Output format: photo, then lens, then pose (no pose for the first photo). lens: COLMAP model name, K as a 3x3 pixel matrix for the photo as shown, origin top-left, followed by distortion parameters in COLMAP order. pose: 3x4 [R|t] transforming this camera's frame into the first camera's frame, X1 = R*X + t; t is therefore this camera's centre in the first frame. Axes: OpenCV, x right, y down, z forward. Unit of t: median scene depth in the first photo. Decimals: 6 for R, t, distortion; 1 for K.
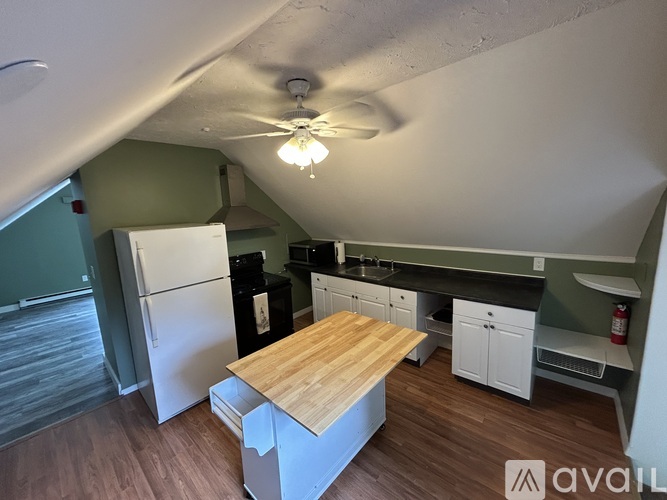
lens RADIAL K [[267.8, 0, 333.5], [0, 267.8, 250.0], [0, 0, 1]] dist [0.001497, 0.000280]
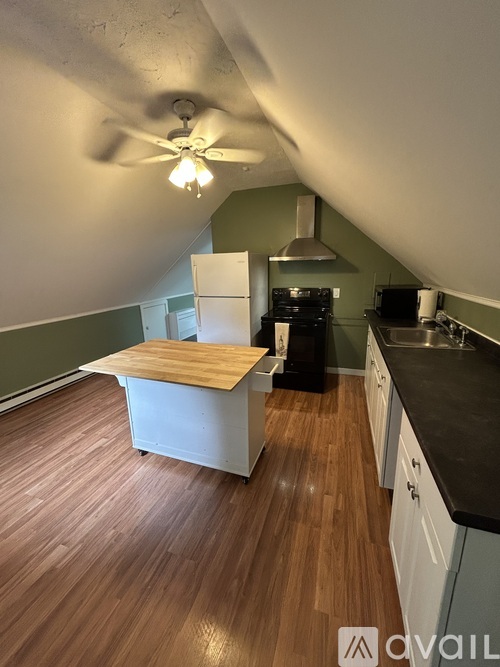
lens RADIAL K [[267.8, 0, 251.9], [0, 267.8, 332.9], [0, 0, 1]] dist [0.001497, 0.000280]
pose [[0.384316, 0.256206, -0.886938, 0.759181], [-0.145213, 0.965537, 0.215989, -0.009306], [0.911710, 0.045787, 0.408276, 0.559631]]
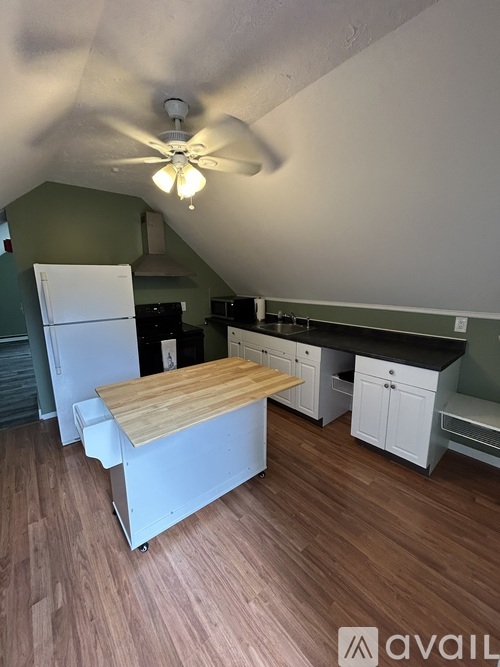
lens RADIAL K [[267.8, 0, 251.9], [0, 267.8, 332.9], [0, 0, 1]] dist [0.001497, 0.000280]
pose [[0.989362, 0.069302, -0.127908, 0.207792], [-0.063511, 0.996787, 0.048813, 0.083510], [0.130880, -0.040170, 0.990584, 0.033765]]
